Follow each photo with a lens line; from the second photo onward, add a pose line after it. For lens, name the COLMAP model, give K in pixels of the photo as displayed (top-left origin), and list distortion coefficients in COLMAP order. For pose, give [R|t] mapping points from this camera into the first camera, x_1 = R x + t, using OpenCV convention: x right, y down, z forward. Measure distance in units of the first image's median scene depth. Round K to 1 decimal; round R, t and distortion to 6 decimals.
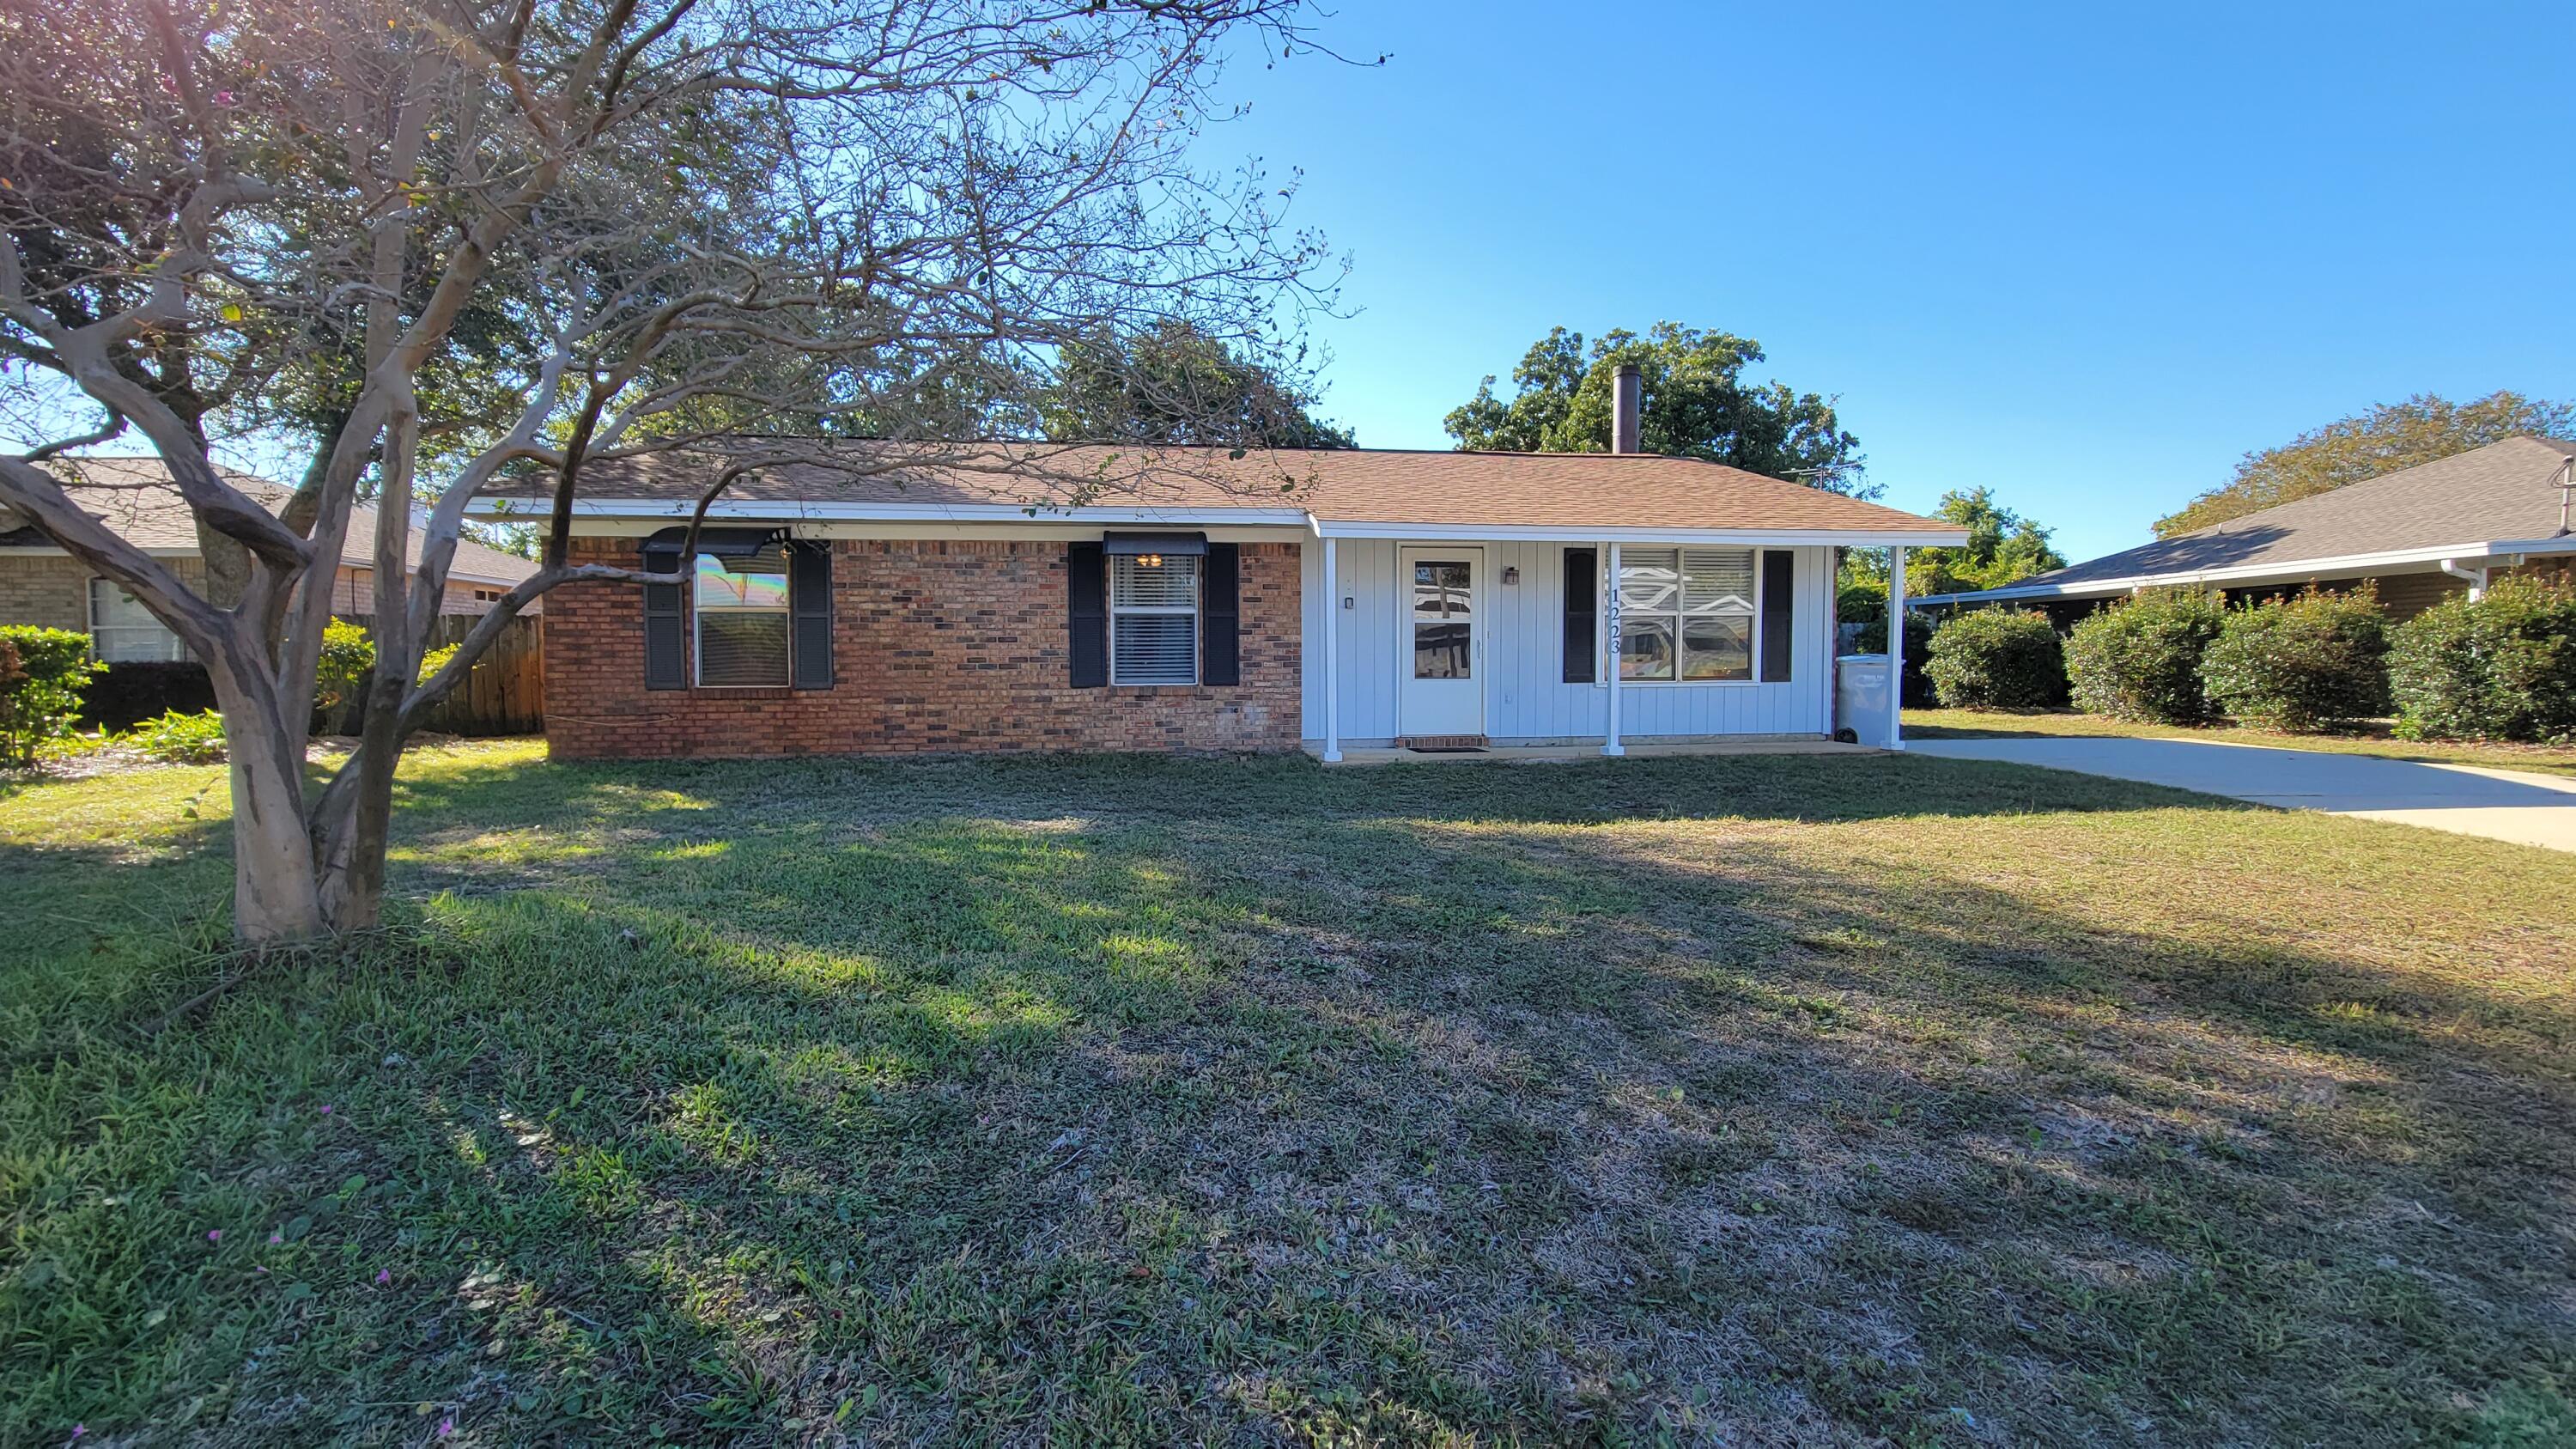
lens RADIAL K [[1050.7, 0, 1296.9], [0, 1050.7, 716.2], [0, 0, 1]] dist [0.001231, -0.001625]
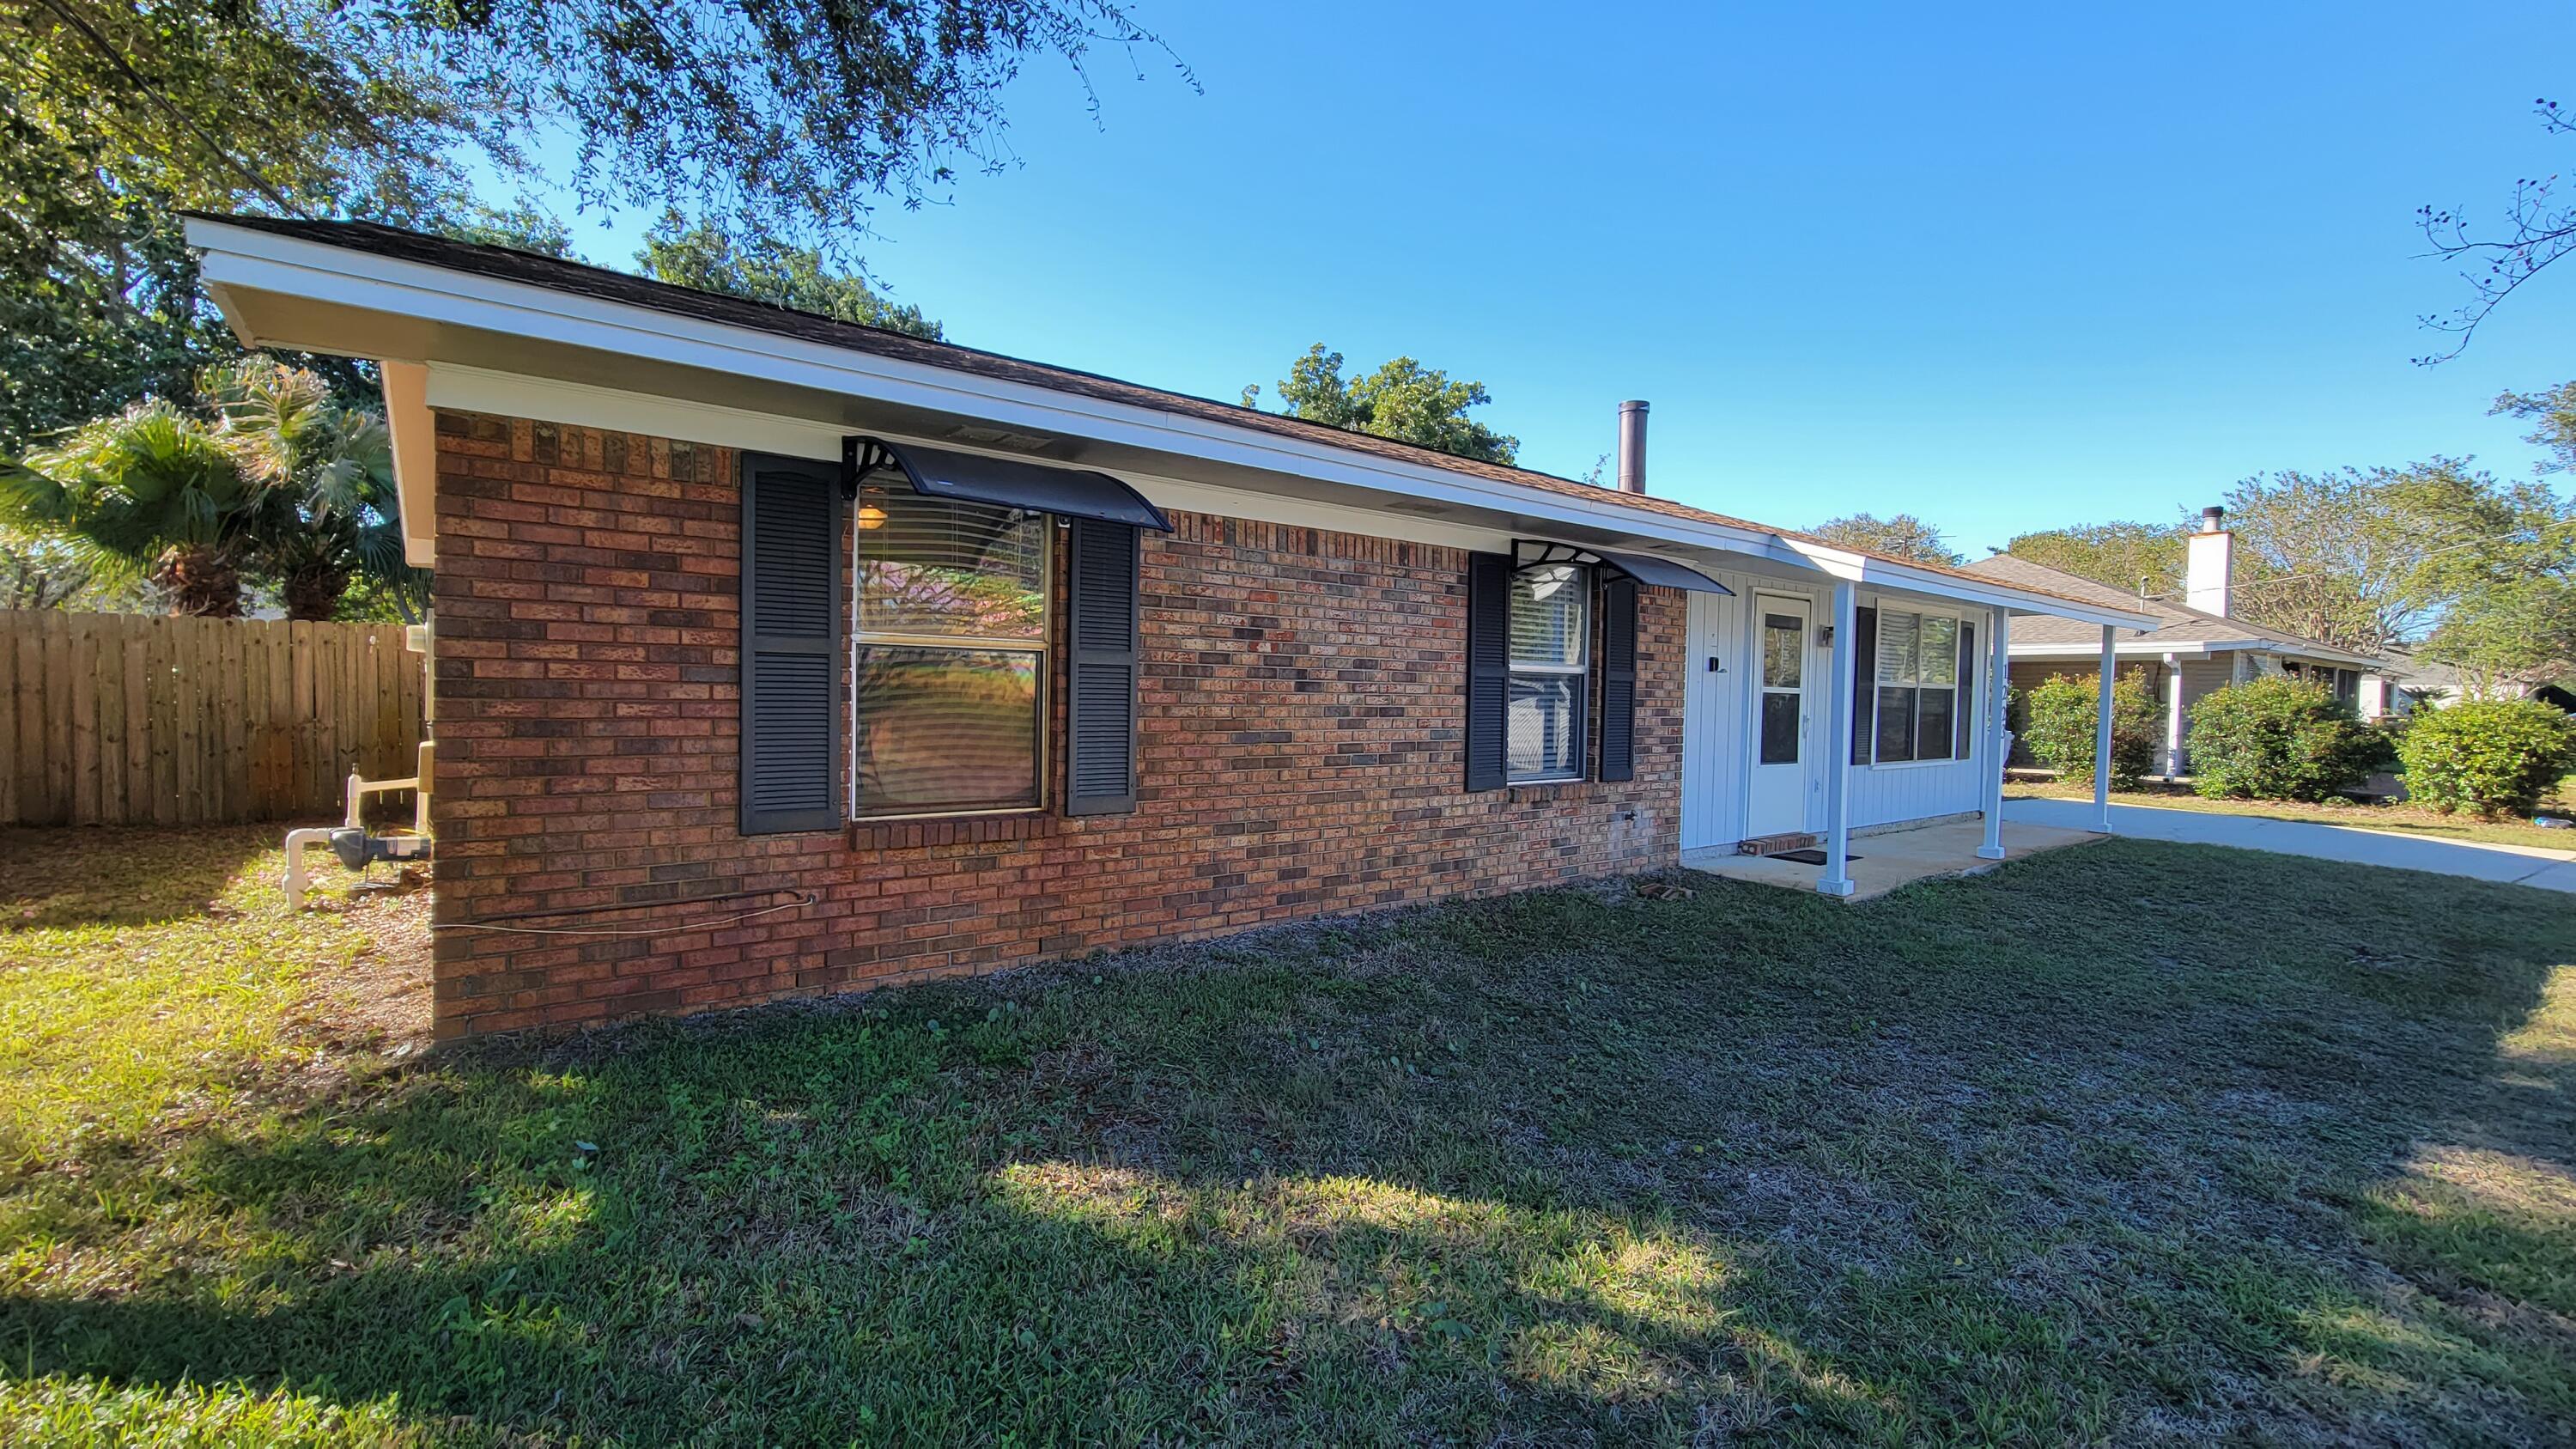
lens RADIAL K [[1050.7, 0, 1282.8], [0, 1050.7, 729.6], [0, 0, 1]] dist [0.001231, -0.001625]
pose [[0.869496, 0.003861, 0.493925, -0.612866], [-0.002139, 0.999990, -0.004052, -0.061145], [-0.493935, 0.002467, 0.869495, 0.533676]]
